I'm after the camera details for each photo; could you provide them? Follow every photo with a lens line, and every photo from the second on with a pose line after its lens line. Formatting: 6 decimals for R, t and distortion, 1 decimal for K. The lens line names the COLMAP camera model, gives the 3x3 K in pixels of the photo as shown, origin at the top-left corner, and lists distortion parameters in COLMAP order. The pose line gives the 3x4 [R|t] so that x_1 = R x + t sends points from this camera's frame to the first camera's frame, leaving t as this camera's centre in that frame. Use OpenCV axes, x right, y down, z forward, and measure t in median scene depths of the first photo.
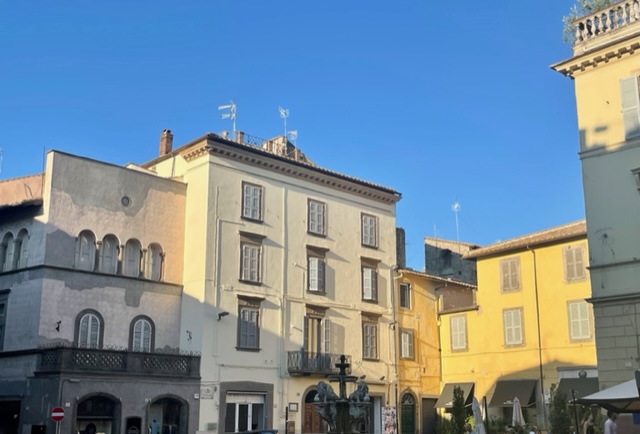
lens RADIAL K [[751.6, 0, 302.6], [0, 751.6, 231.9], [0, 0, 1]] dist [0.113338, -0.323571]
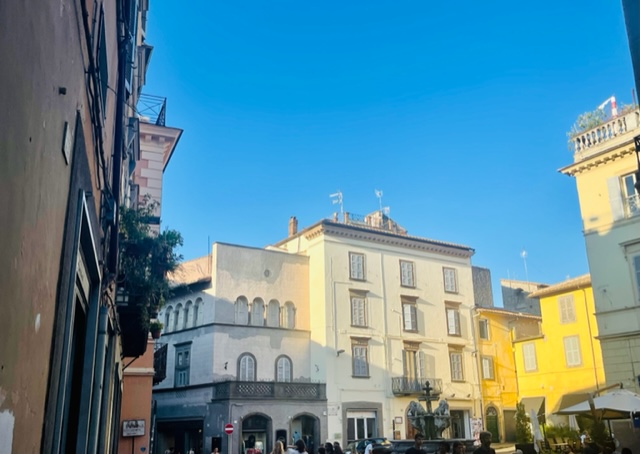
lens RADIAL K [[651.7, 0, 320.3], [0, 651.7, 229.0], [0, 0, 1]] dist [0.165831, -0.495493]
pose [[0.987845, -0.065618, -0.140911, 0.041641], [0.057909, 0.996628, -0.058136, -0.046955], [0.144251, 0.049269, 0.988314, -0.196415]]
